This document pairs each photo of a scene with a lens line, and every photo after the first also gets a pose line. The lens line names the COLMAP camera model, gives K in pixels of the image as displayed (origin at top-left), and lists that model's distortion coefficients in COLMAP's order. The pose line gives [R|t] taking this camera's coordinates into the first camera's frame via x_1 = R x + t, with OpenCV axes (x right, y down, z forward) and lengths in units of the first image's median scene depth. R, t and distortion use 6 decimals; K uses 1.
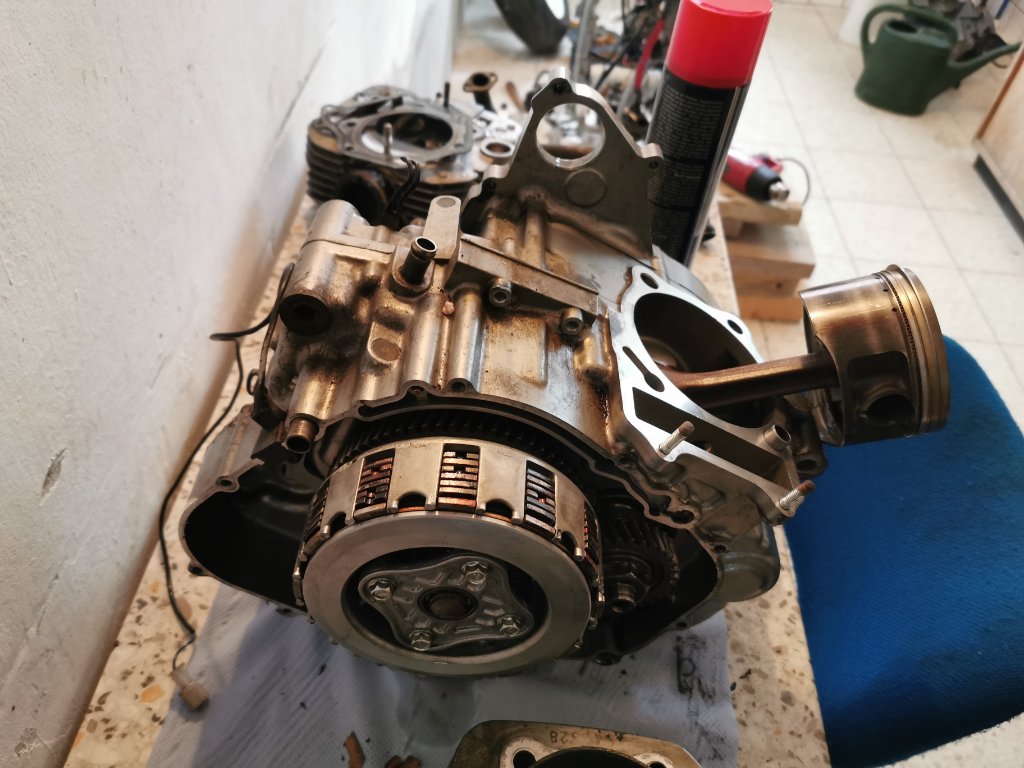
lens RADIAL K [[802.4, 0, 512.0], [0, 802.4, 384.0], [0, 0, 1]] dist [0.042499, -0.066681]
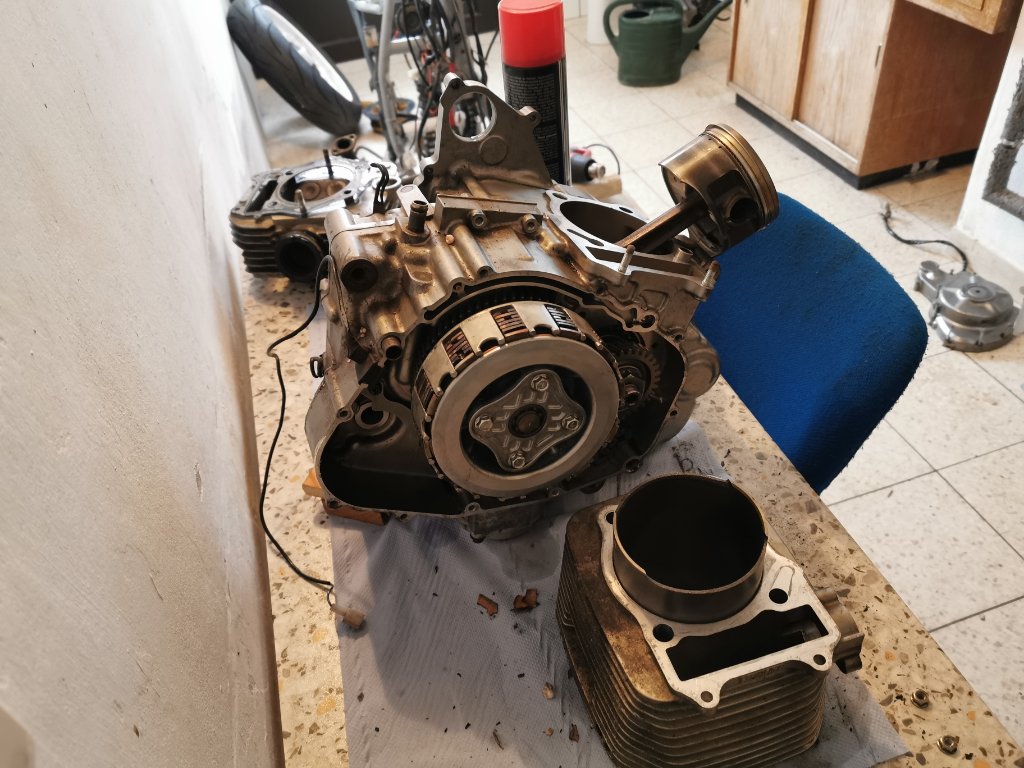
lens RADIAL K [[806.6, 0, 508.1], [0, 806.6, 408.1], [0, 0, 1]] dist [0.052002, -0.072947]
pose [[0.919821, -0.364896, 0.144153, -0.288896], [0.373371, 0.926986, -0.035936, 0.266355], [-0.120515, 0.086877, 0.988903, -0.407692]]
